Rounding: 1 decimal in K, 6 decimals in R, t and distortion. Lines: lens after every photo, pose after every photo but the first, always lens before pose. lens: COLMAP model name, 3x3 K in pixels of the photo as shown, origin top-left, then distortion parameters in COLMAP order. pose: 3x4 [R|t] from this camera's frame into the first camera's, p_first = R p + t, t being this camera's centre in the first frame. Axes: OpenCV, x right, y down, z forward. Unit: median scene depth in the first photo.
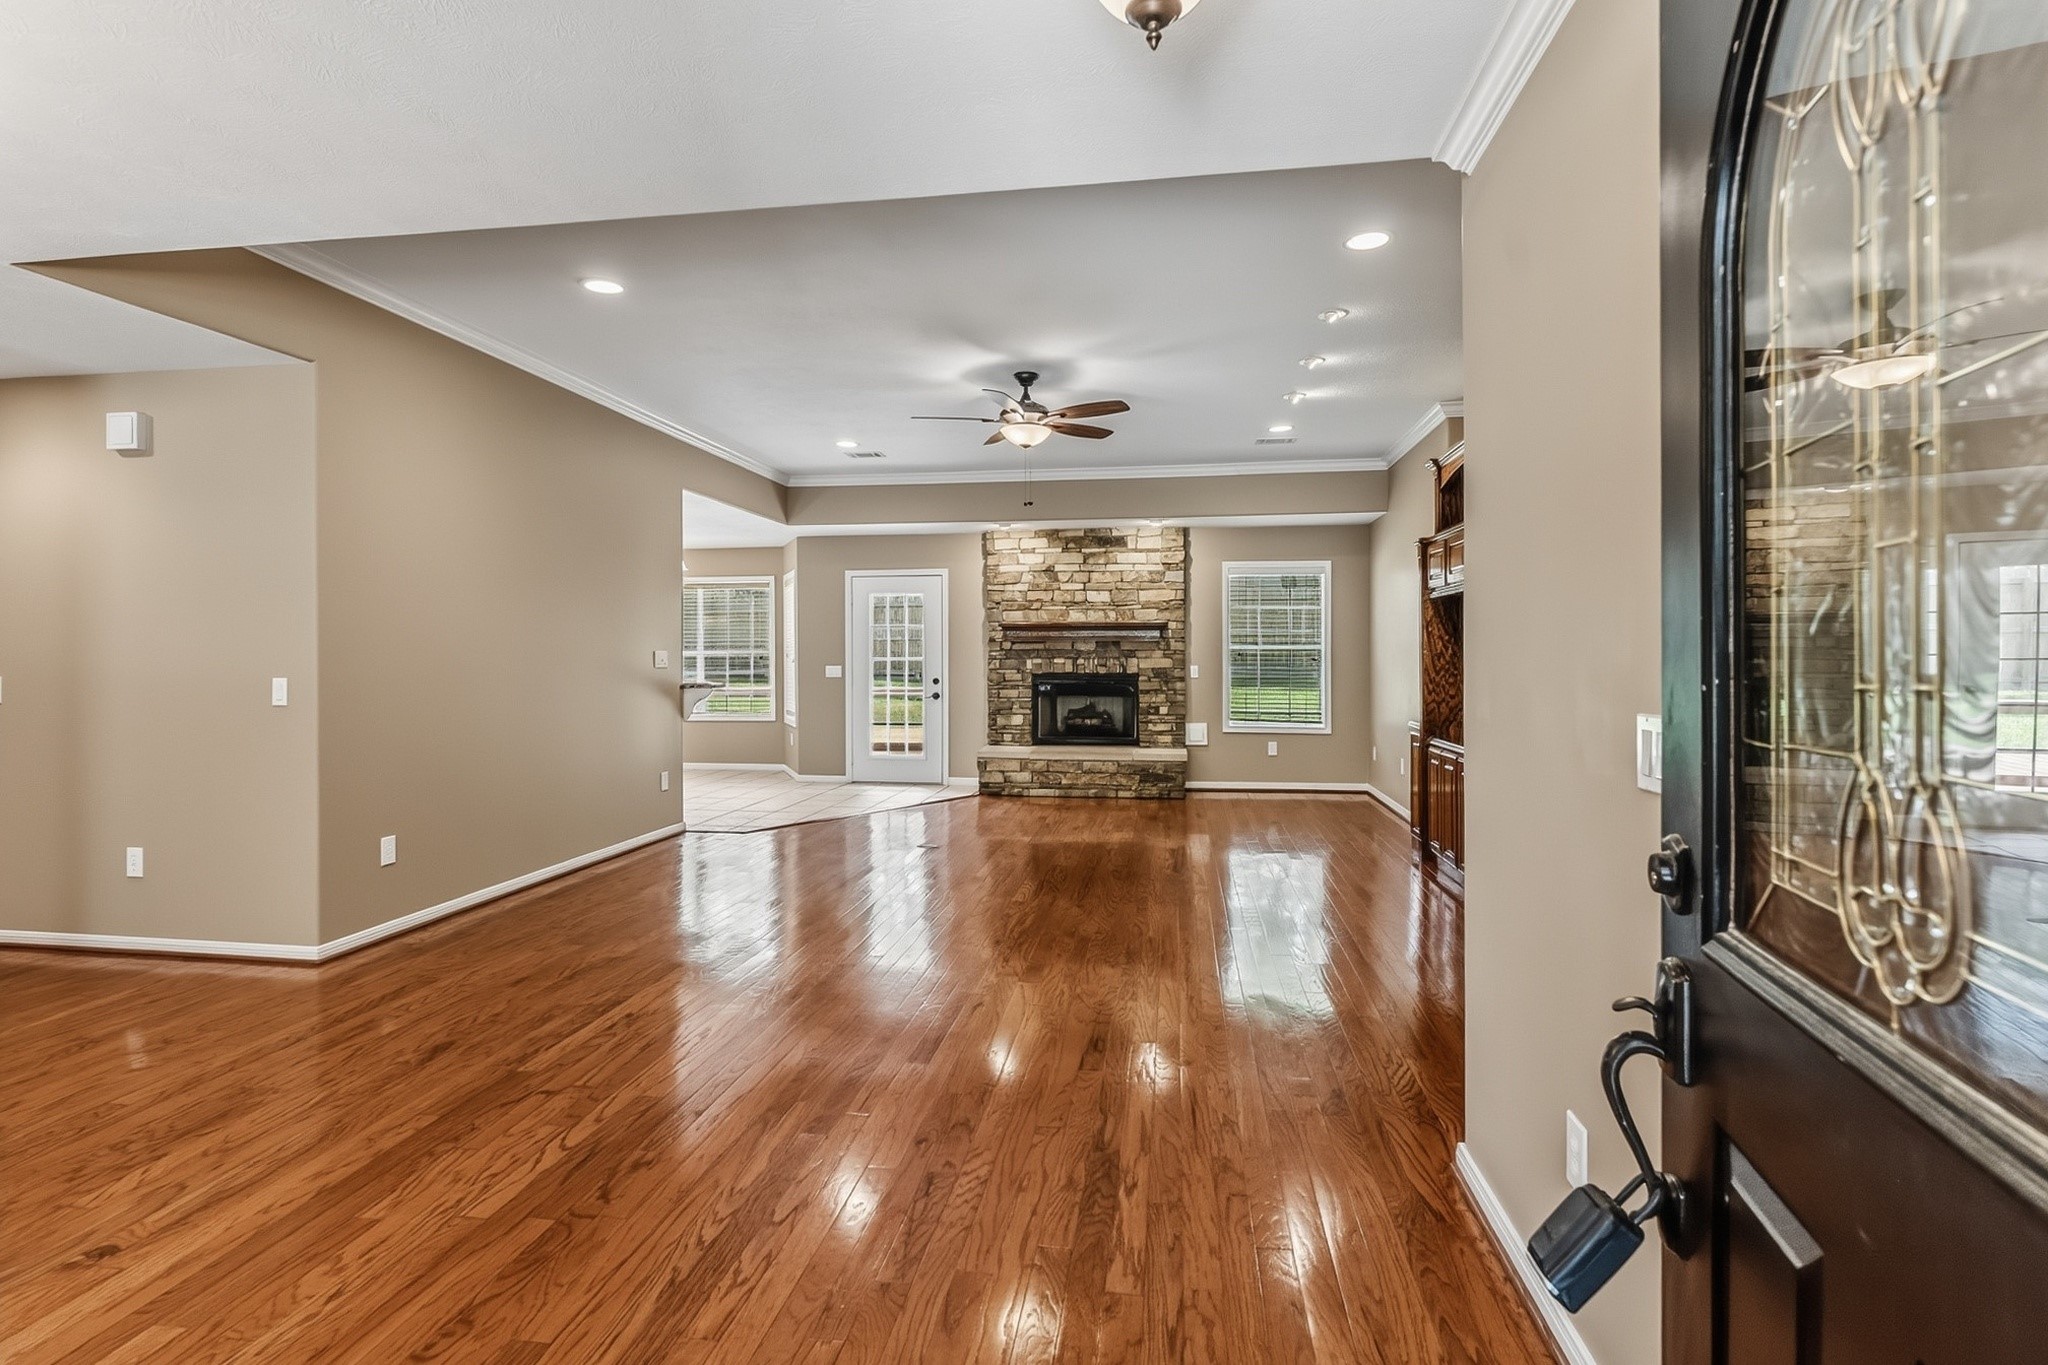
lens RADIAL K [[997.8, 0, 1014.8], [0, 997.8, 664.8], [0, 0, 1]] dist [-0.000608, -0.000004]
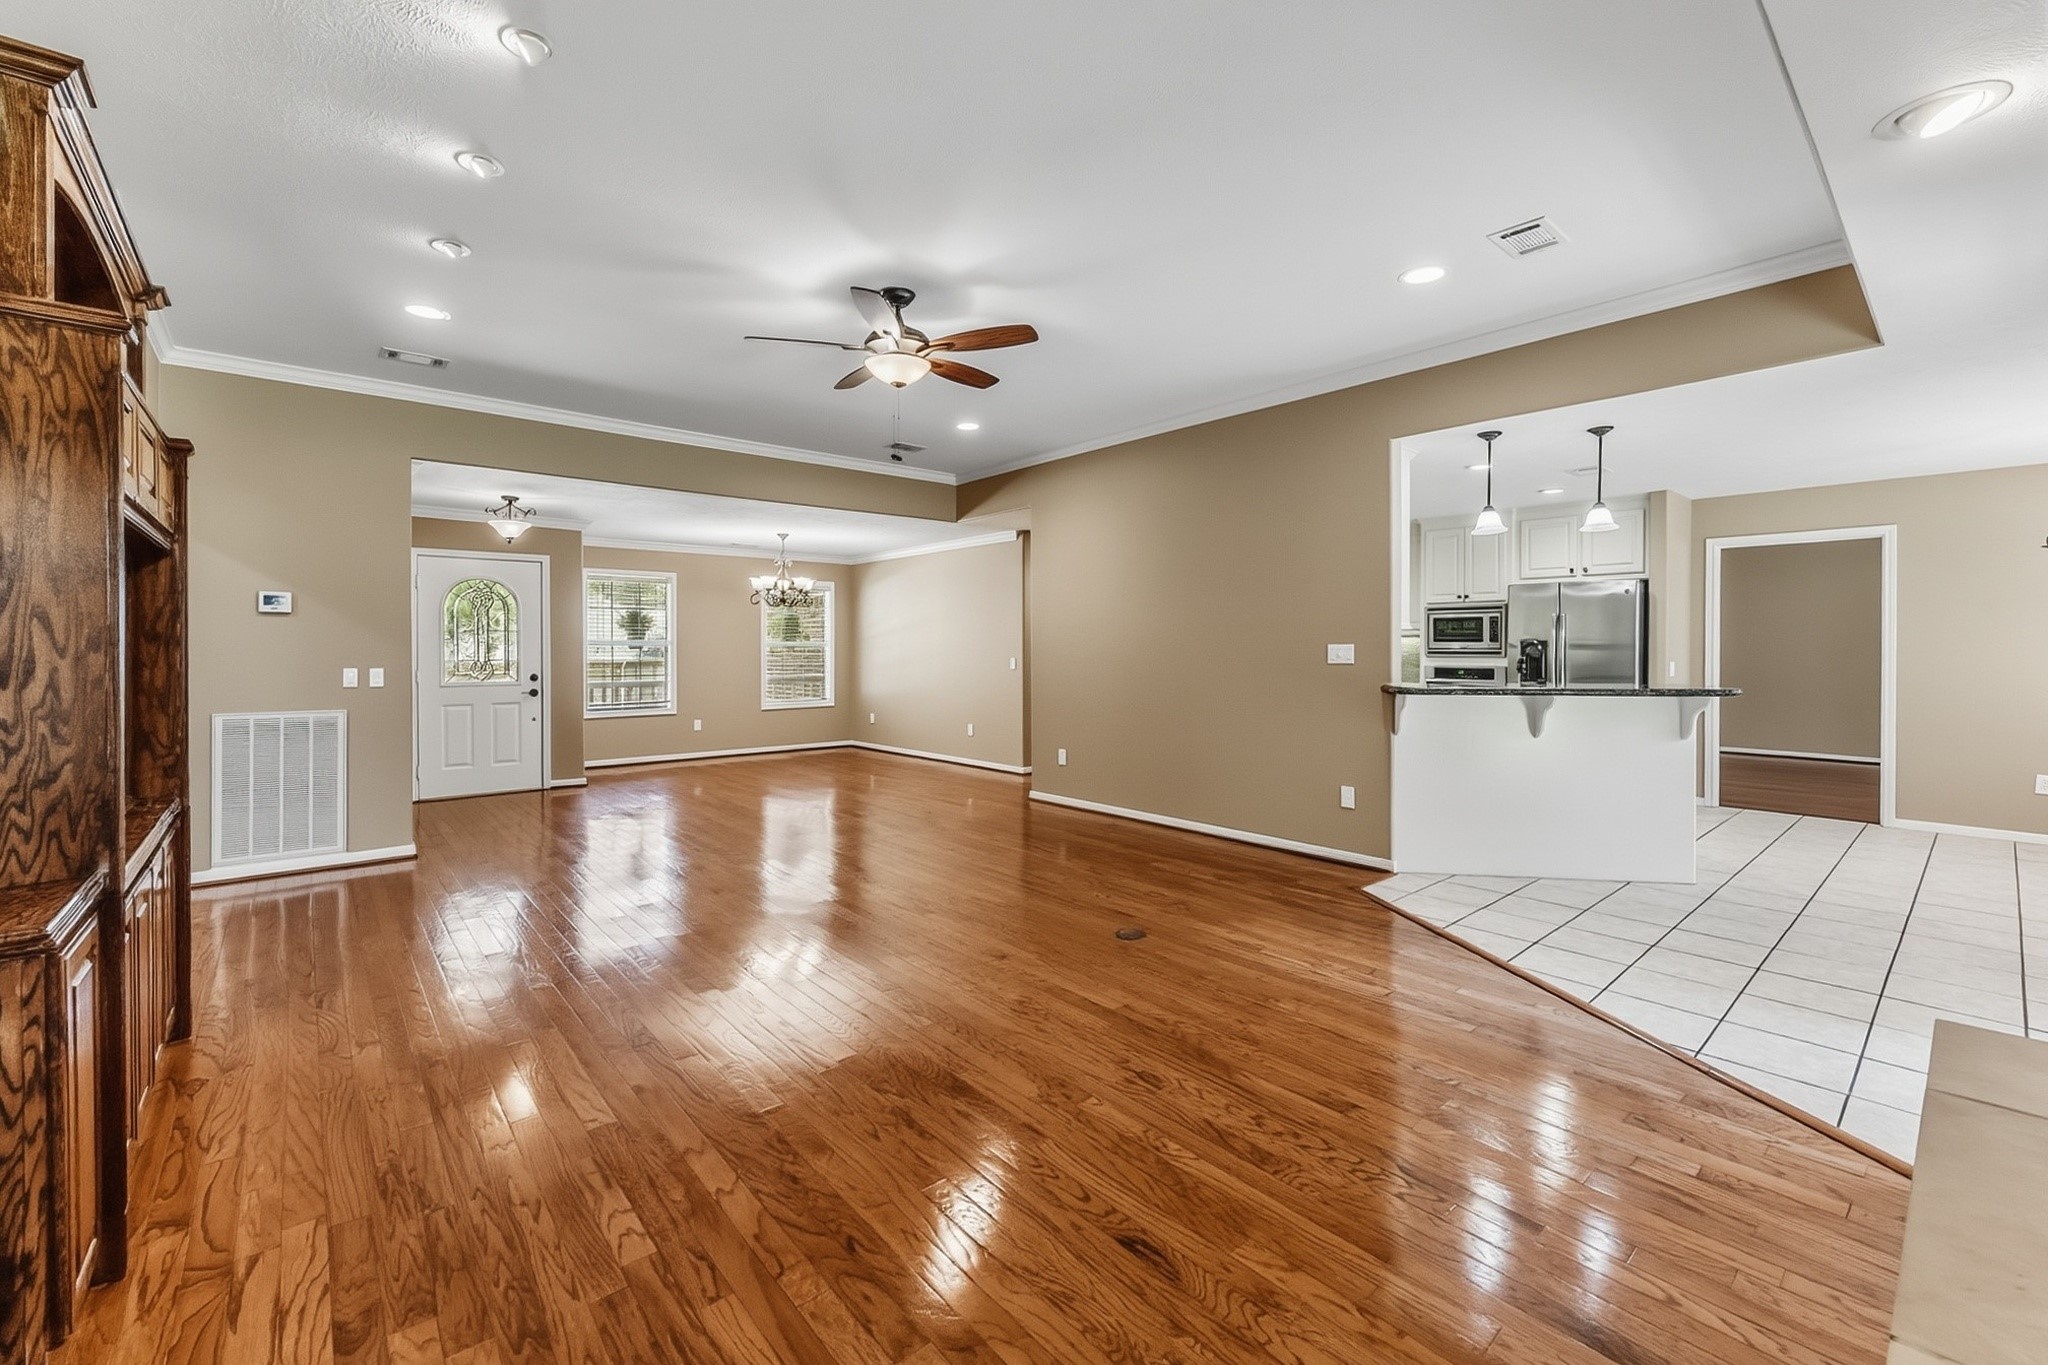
lens RADIAL K [[837.8, 0, 1019.9], [0, 837.8, 654.7], [0, 0, 1]] dist [0.001362, 0.000200]
pose [[-0.647320, 0.010678, -0.762143, 0.279329], [-0.002669, 0.999864, 0.016275, -0.011724], [0.762214, 0.012569, -0.647204, 0.932340]]
